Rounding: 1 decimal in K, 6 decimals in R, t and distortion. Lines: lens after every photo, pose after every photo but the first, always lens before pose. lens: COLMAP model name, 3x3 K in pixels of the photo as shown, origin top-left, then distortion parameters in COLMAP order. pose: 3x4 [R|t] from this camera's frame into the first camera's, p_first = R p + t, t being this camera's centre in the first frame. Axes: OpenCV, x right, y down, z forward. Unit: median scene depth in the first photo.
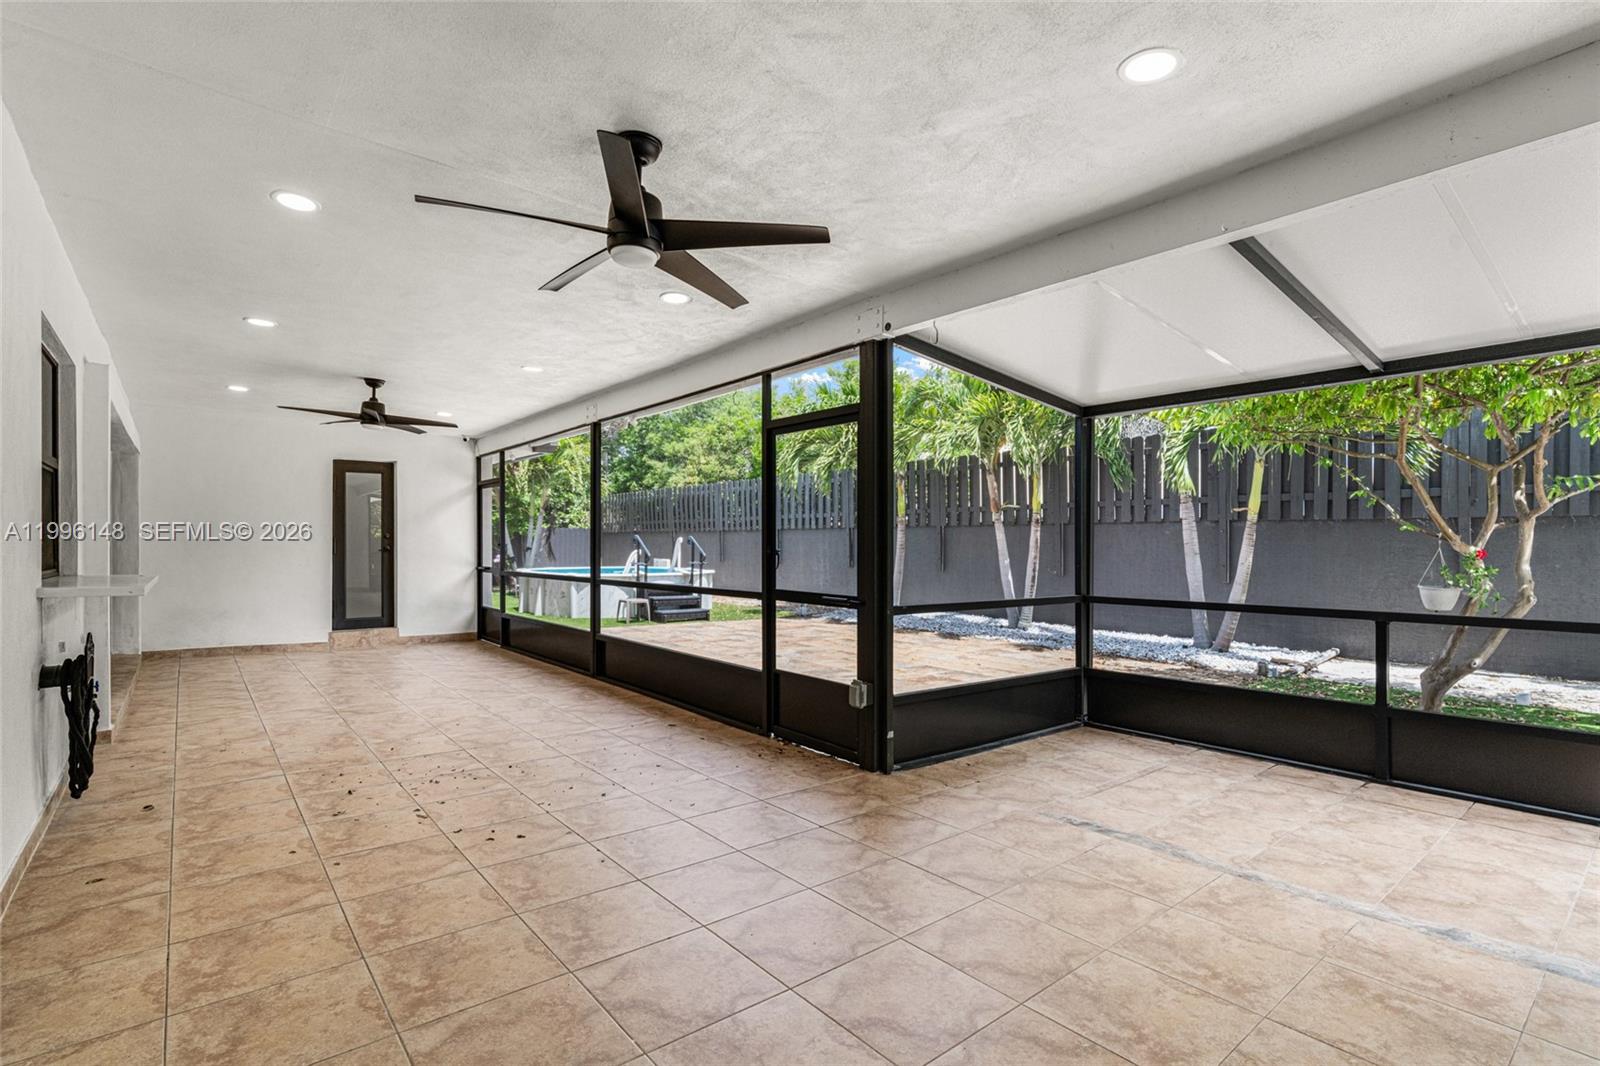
lens RADIAL K [[769.1, 0, 811.2], [0, 769.1, 540.3], [0, 0, 1]] dist [-0.005303, 0.000610]
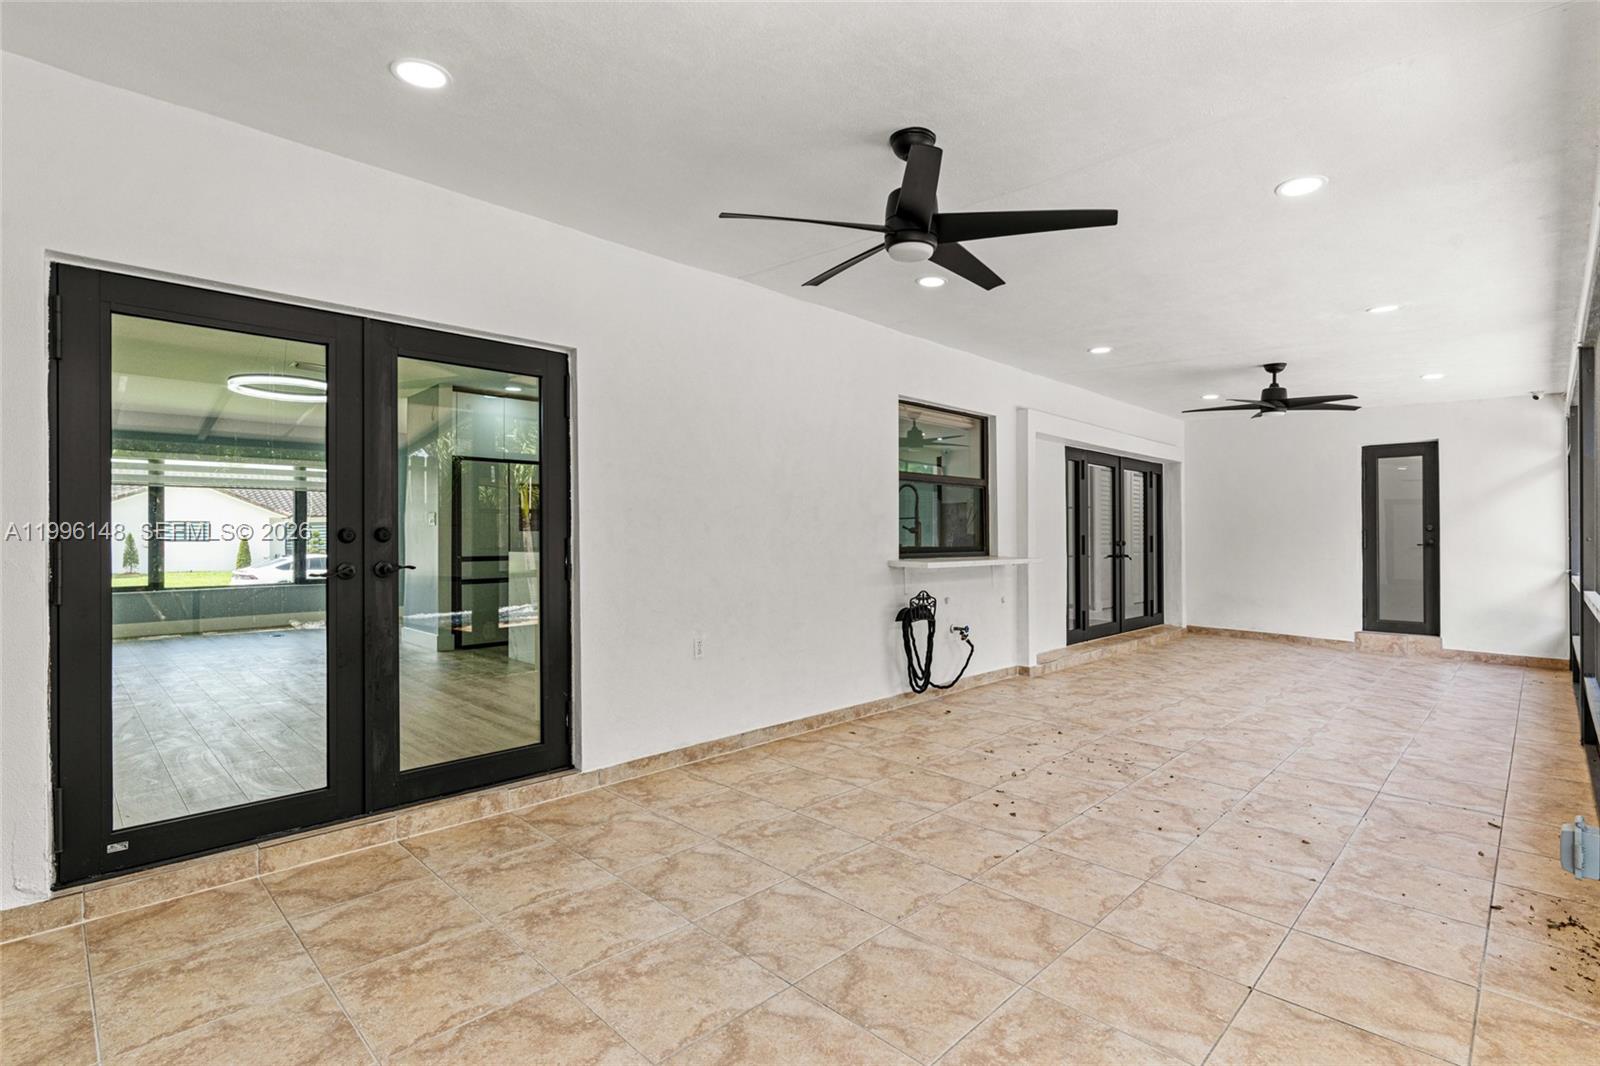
lens RADIAL K [[769.1, 0, 793.4], [0, 769.1, 535.2], [0, 0, 1]] dist [-0.005303, 0.000610]
pose [[0.085136, -0.001461, -0.996368, 0.513280], [0.000360, 0.999999, -0.001436, 0.007310], [0.996369, -0.000236, 0.085137, 0.497981]]
